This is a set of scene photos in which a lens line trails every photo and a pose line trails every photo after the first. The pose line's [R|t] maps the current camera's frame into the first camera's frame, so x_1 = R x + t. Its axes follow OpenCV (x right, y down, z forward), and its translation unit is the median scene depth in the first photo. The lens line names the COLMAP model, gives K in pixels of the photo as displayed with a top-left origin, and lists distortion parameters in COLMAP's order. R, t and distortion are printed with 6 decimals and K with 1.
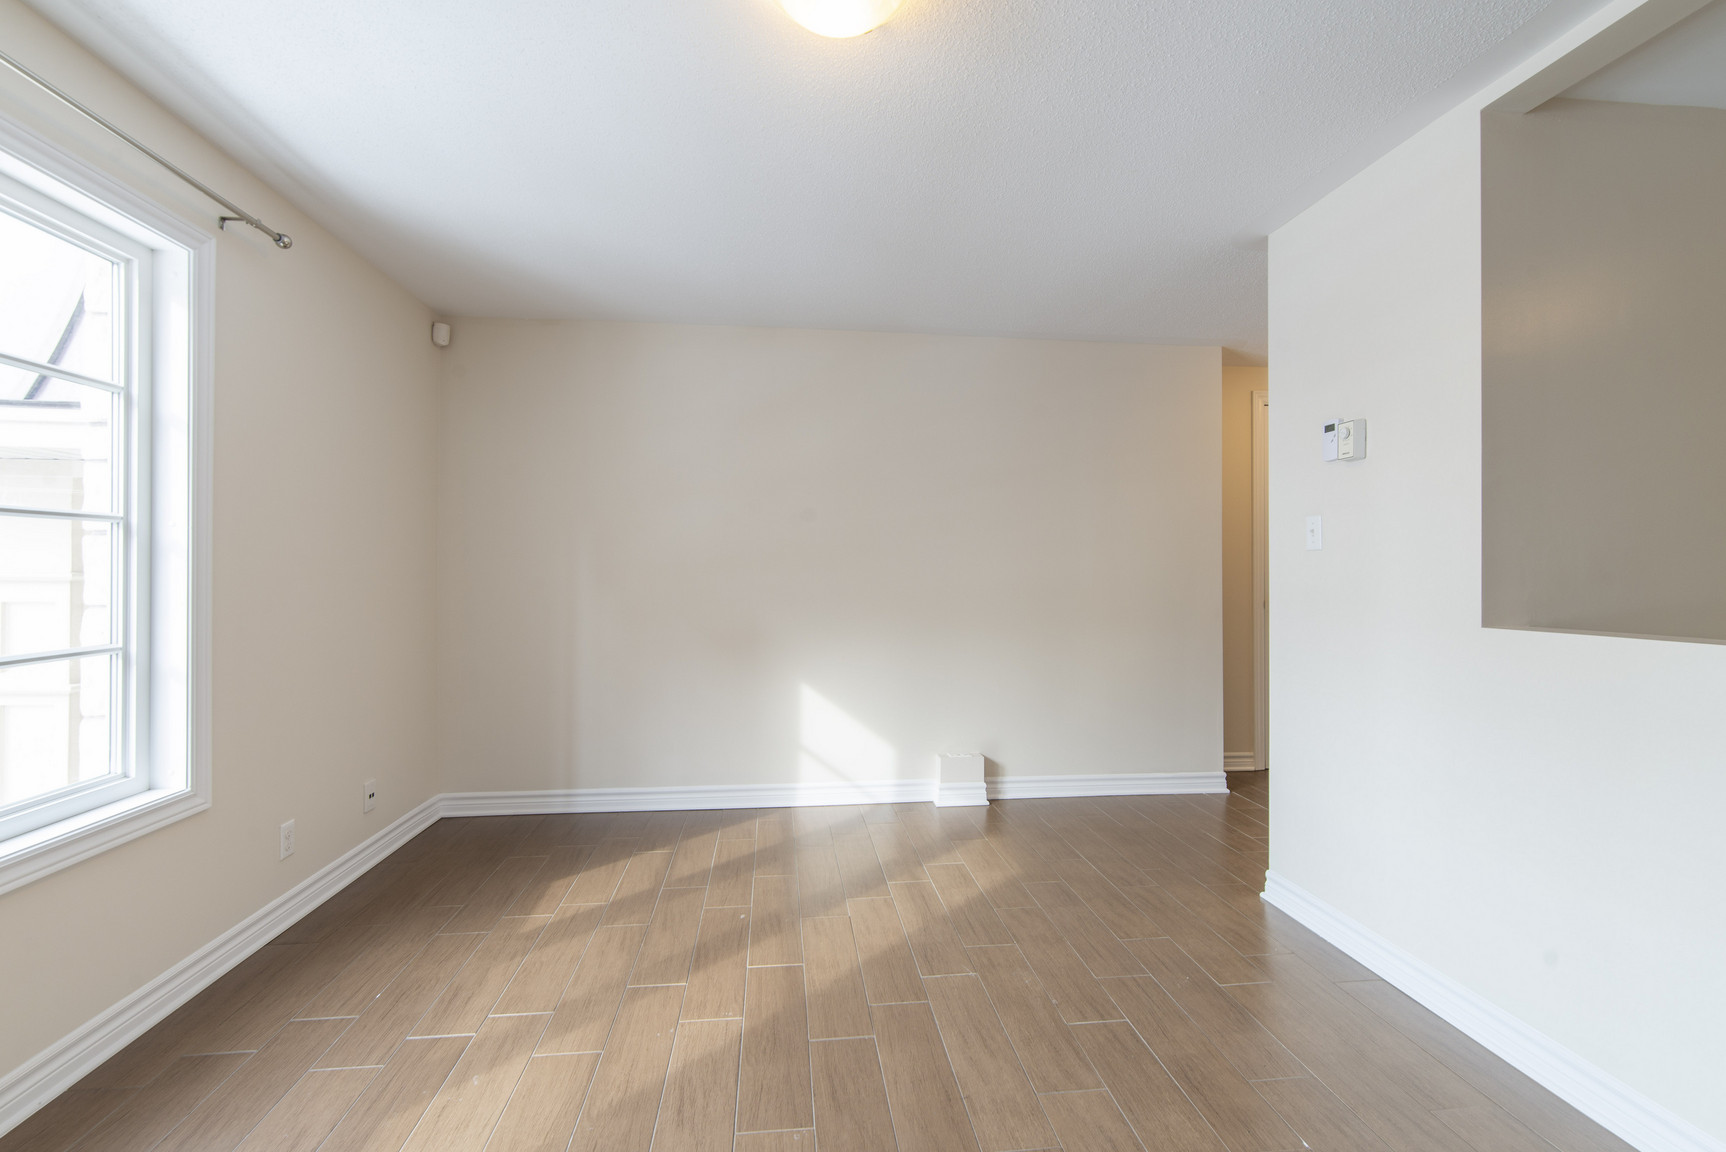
lens RADIAL K [[760.9, 0, 861.7], [0, 760.9, 570.9], [0, 0, 1]] dist [0.002758, 0.000914]
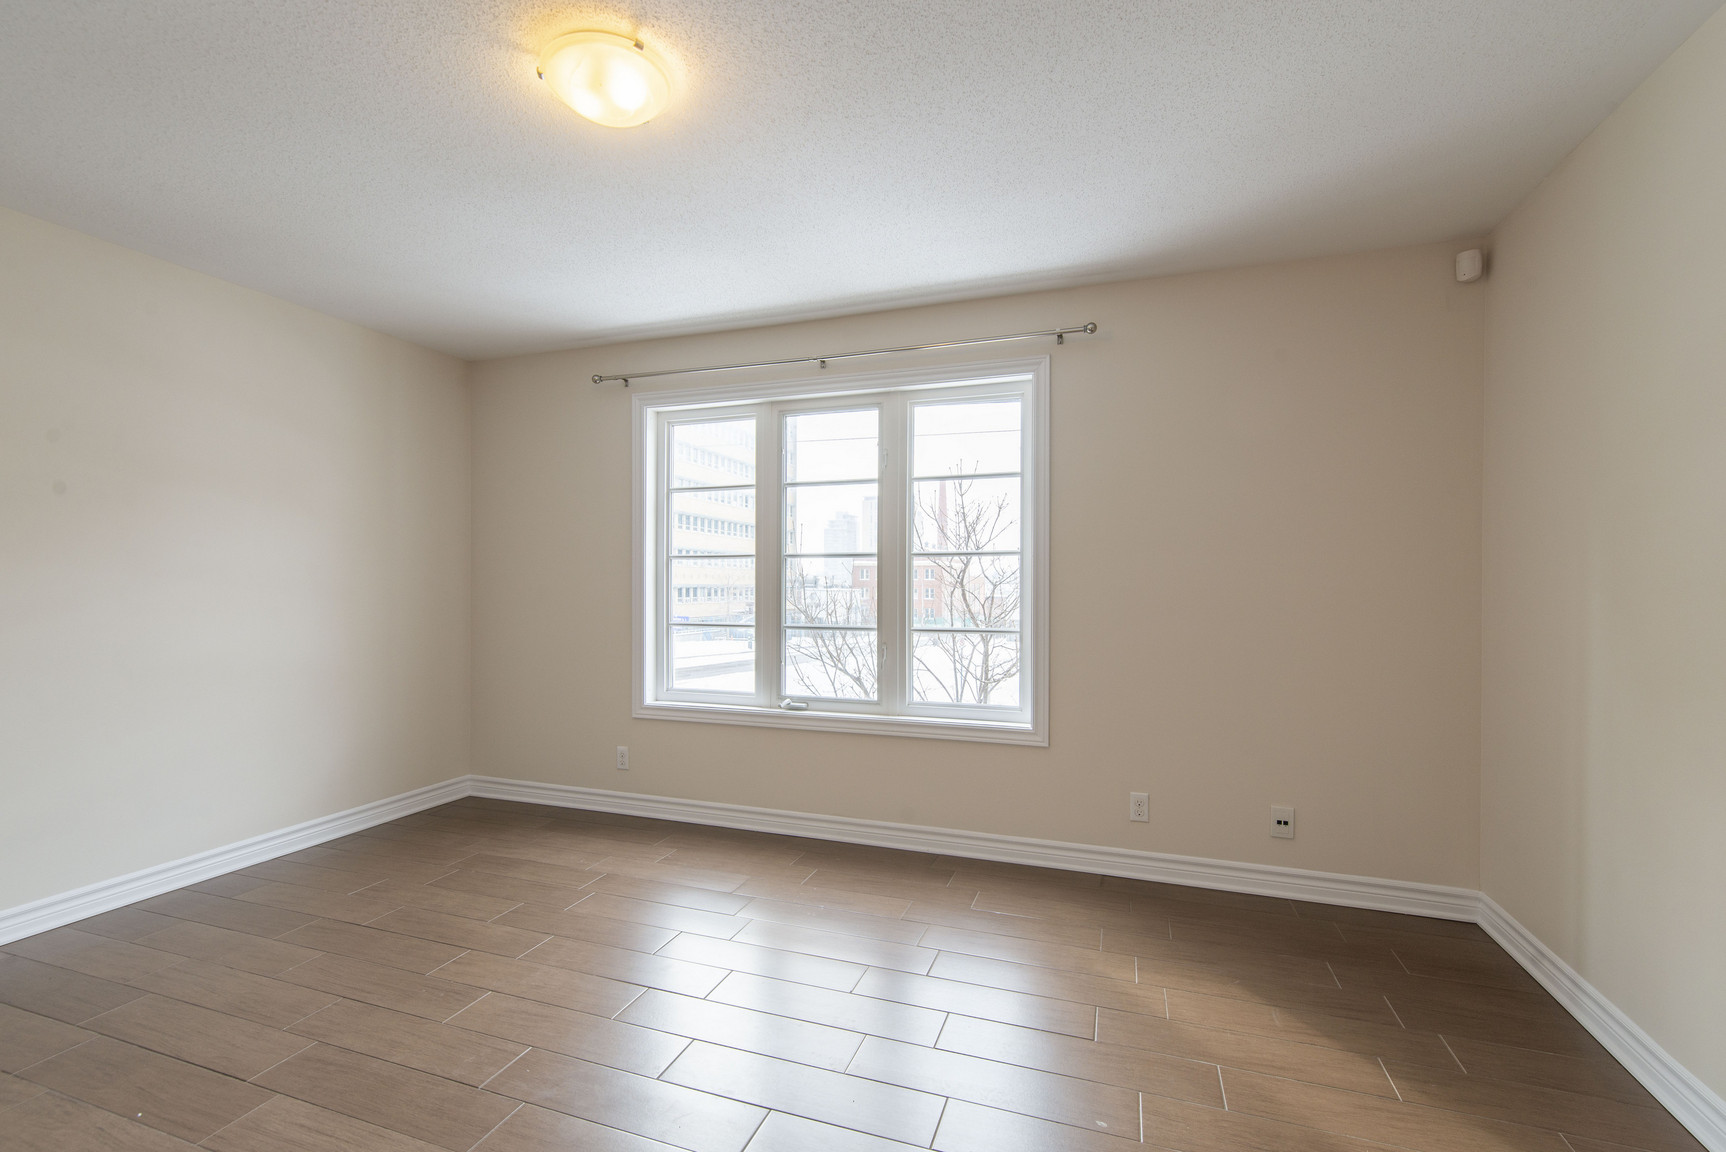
lens RADIAL K [[760.9, 0, 858.3], [0, 760.9, 583.2], [0, 0, 1]] dist [0.002758, 0.000914]
pose [[-0.442168, -0.000632, -0.896932, 0.484021], [-0.000944, 1.000000, -0.000239, -0.001435], [0.896932, 0.000741, -0.442168, 1.041155]]
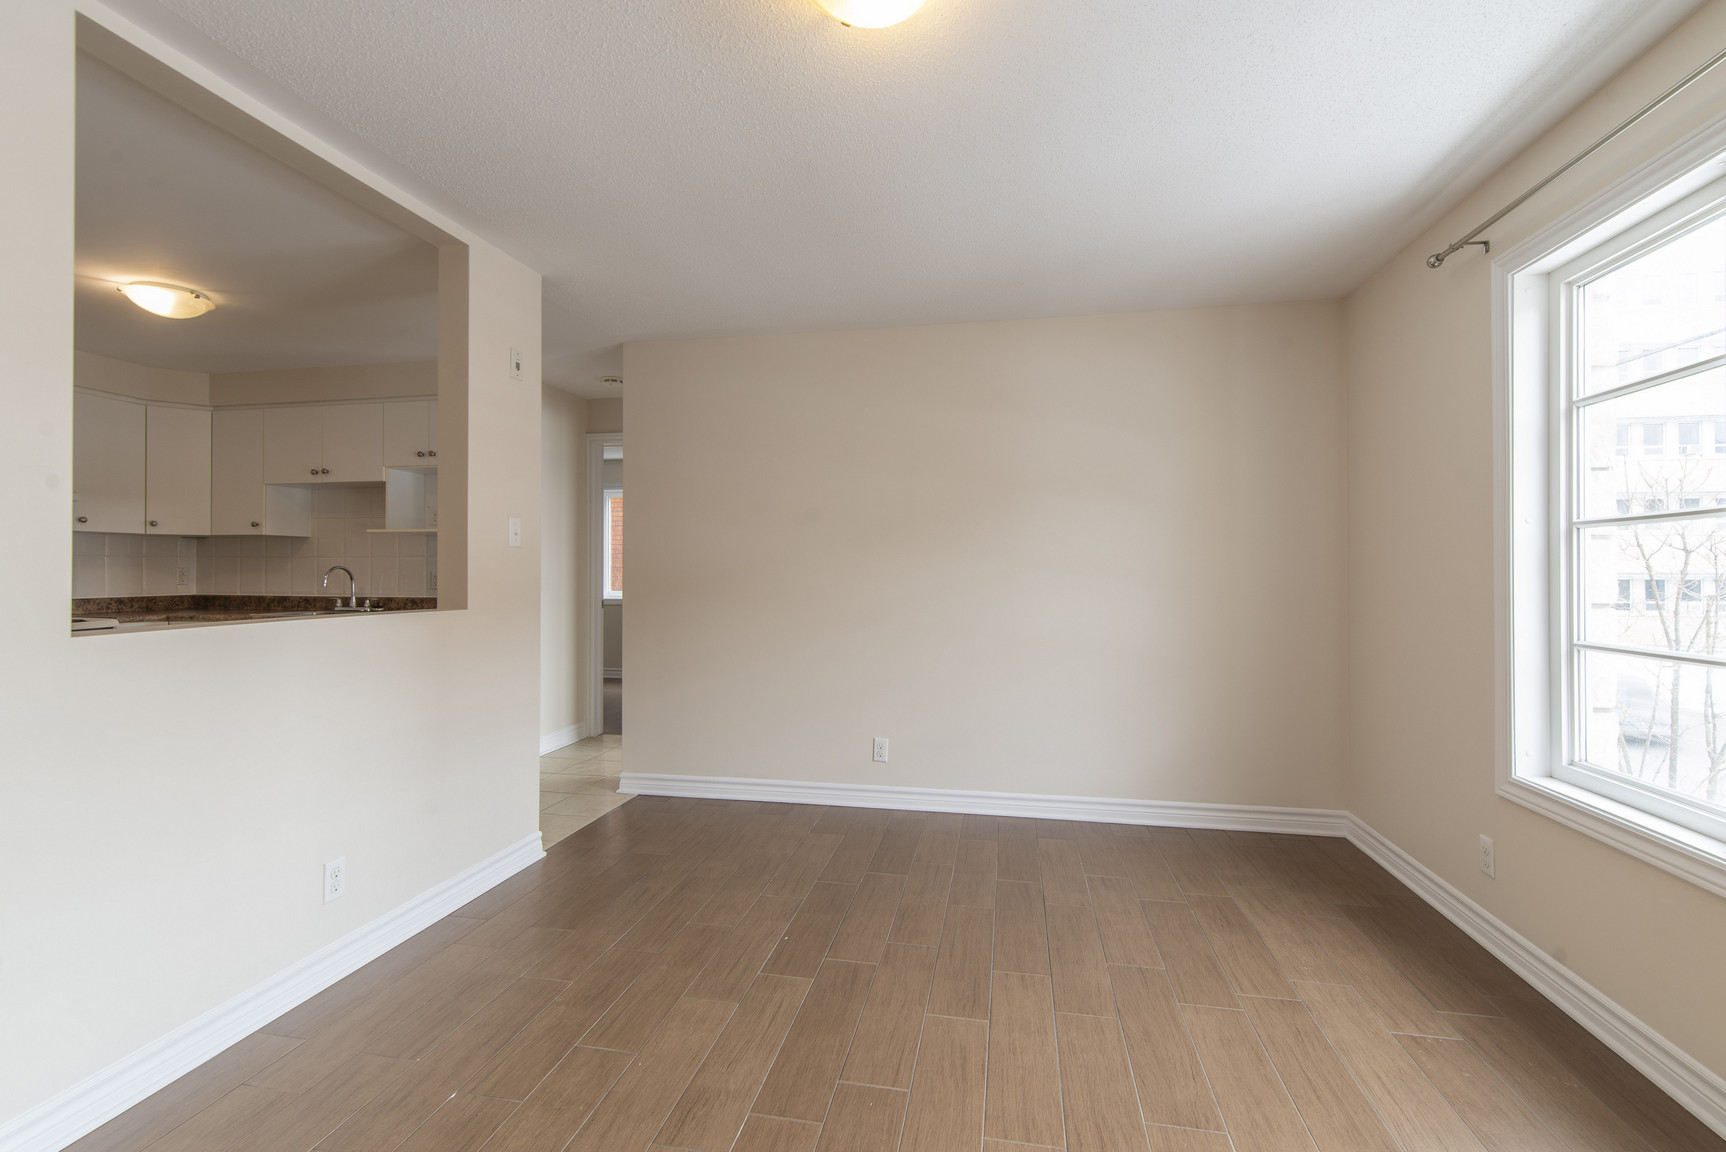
lens RADIAL K [[760.9, 0, 861.0], [0, 760.9, 567.5], [0, 0, 1]] dist [0.002758, 0.000914]
pose [[-0.953834, -0.001117, 0.300332, -0.169587], [-0.003230, 0.999973, -0.006538, 0.001564], [-0.300317, -0.007206, -0.953812, 1.072207]]
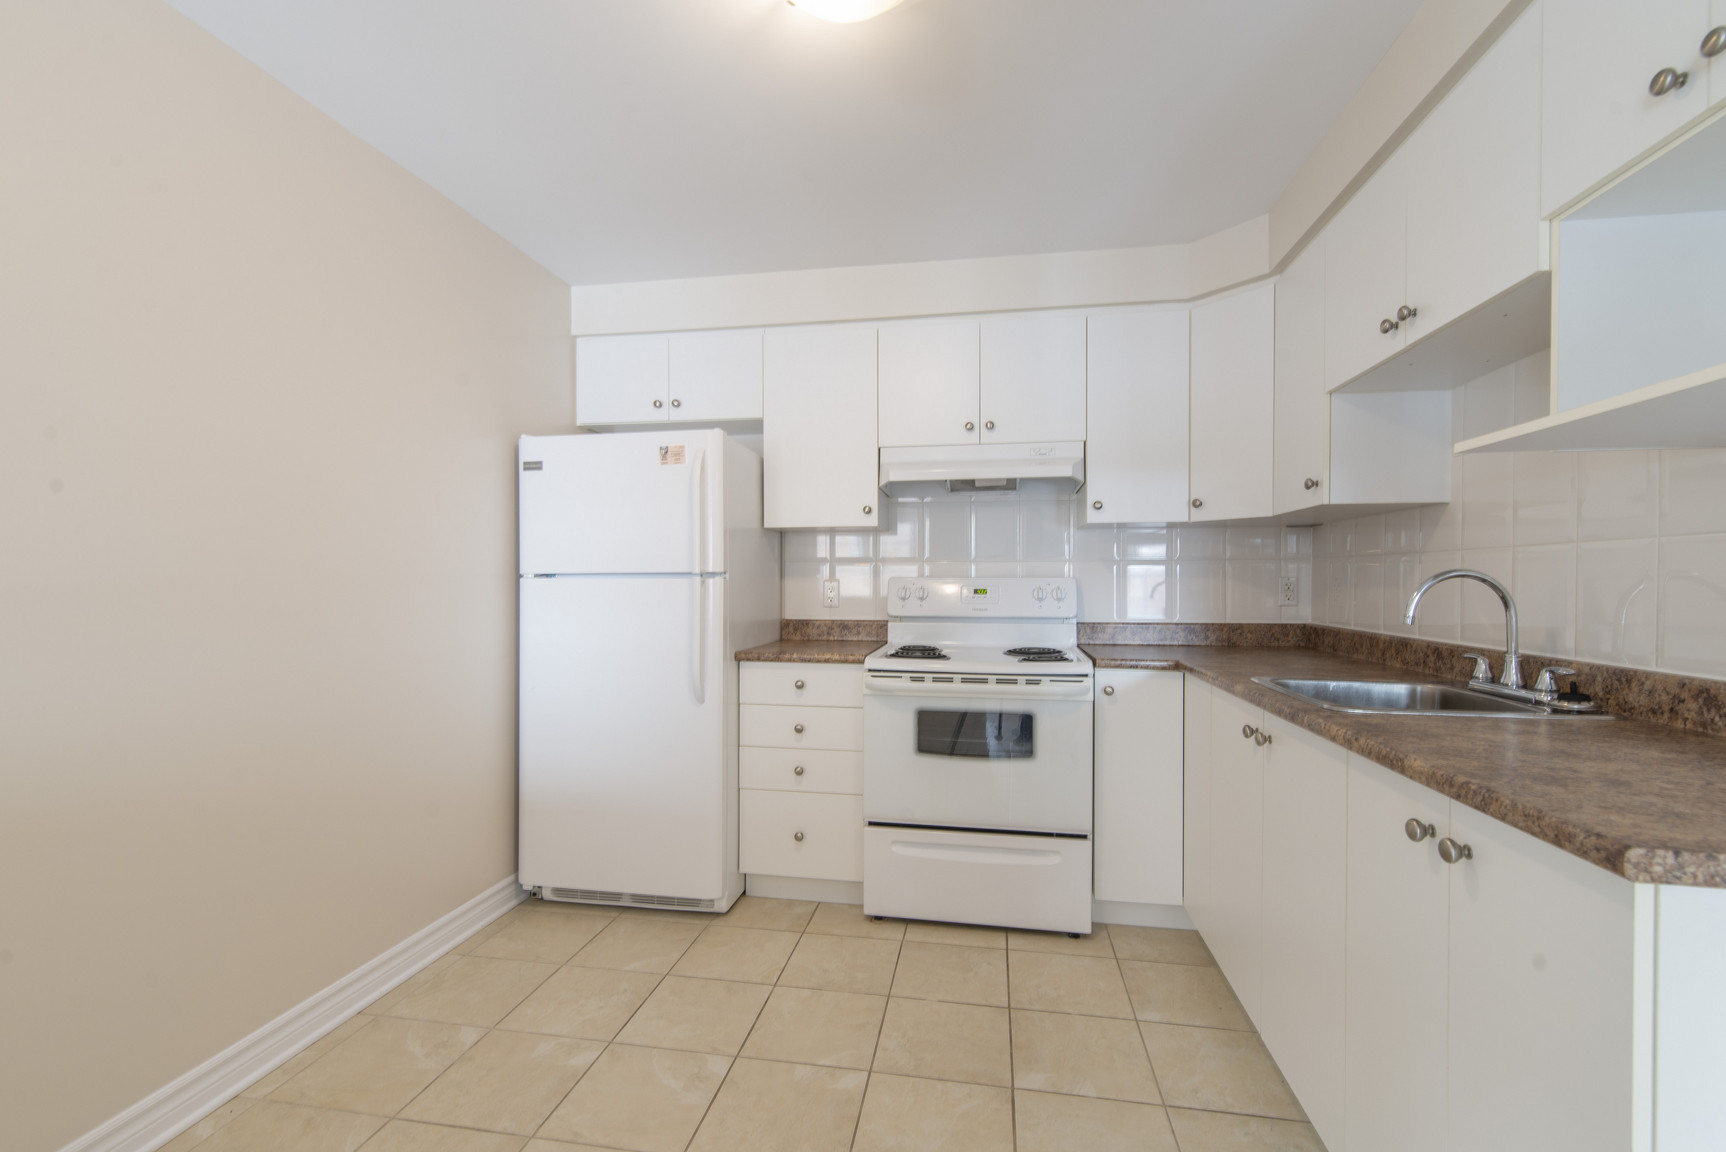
lens RADIAL K [[760.9, 0, 864.0], [0, 760.9, 593.2], [0, 0, 1]] dist [0.002758, 0.000914]
pose [[0.269100, -0.016872, 0.962964, 0.735291], [0.001160, 0.999851, 0.017194, -0.000739], [-0.963112, -0.003510, 0.269079, 0.089805]]
